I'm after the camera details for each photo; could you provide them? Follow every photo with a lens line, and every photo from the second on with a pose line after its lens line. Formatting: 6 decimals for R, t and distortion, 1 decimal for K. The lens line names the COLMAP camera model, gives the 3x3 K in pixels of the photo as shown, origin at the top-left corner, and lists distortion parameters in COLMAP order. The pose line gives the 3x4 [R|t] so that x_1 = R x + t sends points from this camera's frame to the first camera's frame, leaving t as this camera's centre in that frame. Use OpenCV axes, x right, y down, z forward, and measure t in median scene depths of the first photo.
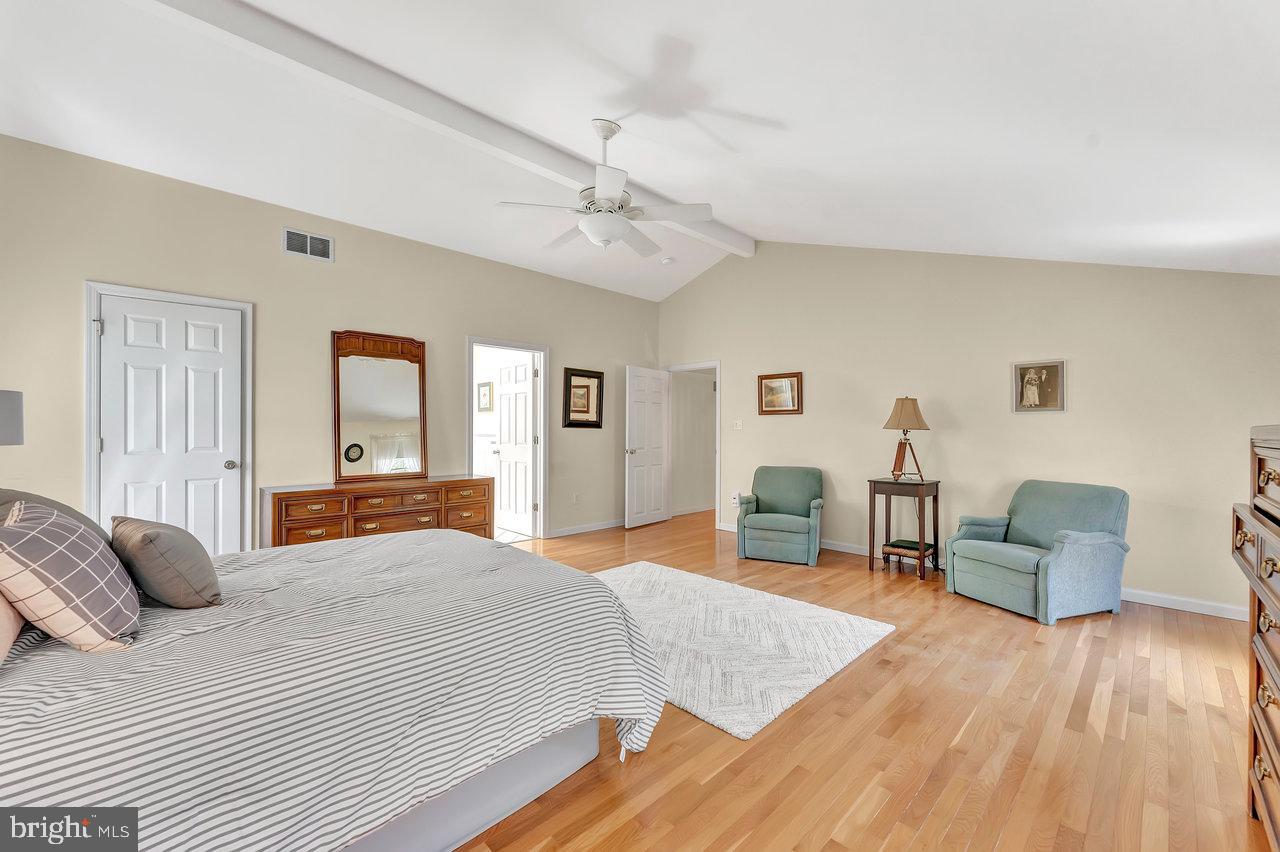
lens RADIAL K [[512.6, 0, 643.8], [0, 512.6, 426.3], [0, 0, 1]] dist [-0.001636, 0.000065]
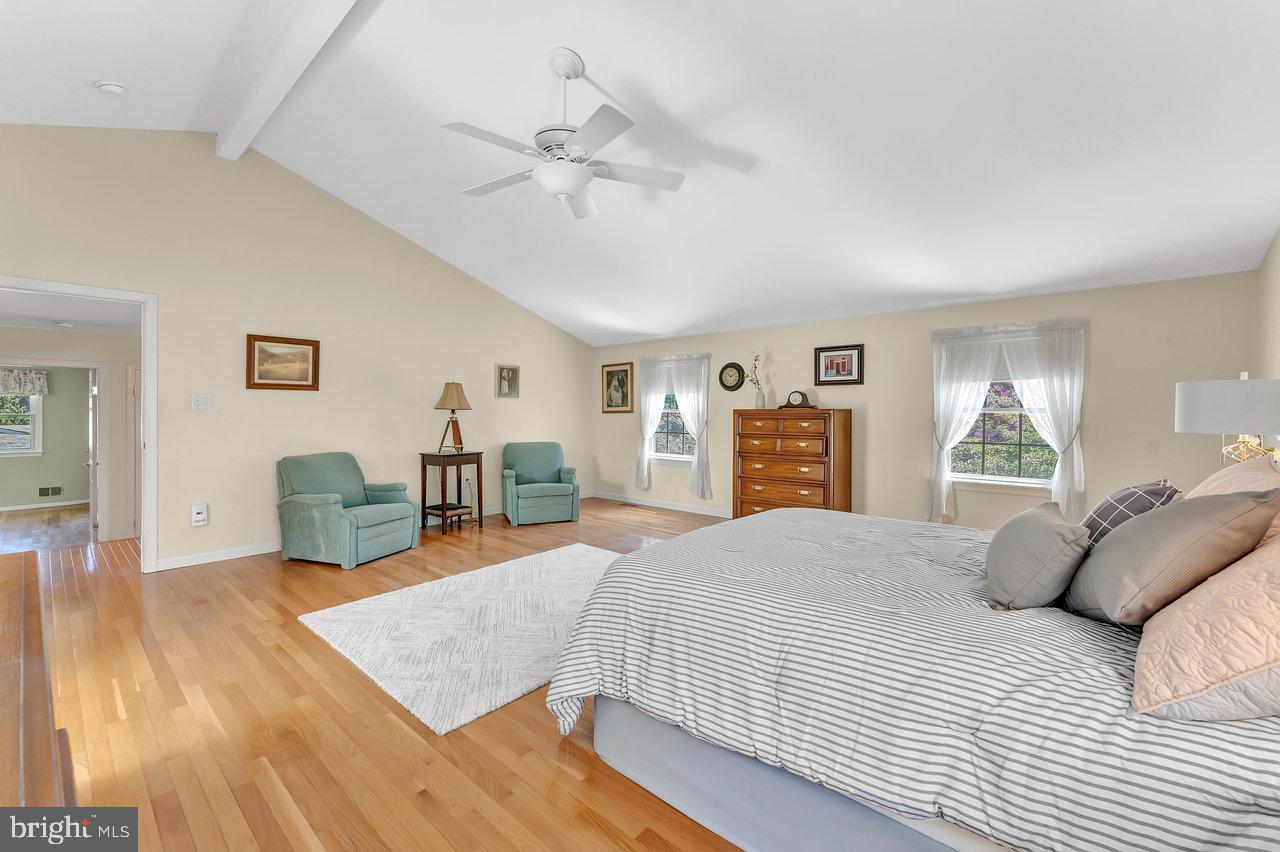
lens RADIAL K [[512.6, 0, 643.6], [0, 512.6, 420.2], [0, 0, 1]] dist [-0.001636, 0.000065]
pose [[-0.103975, -0.023345, 0.994306, -0.708143], [-0.010930, 0.999691, 0.022329, -0.000561], [-0.994520, -0.008546, -0.104198, 0.675557]]
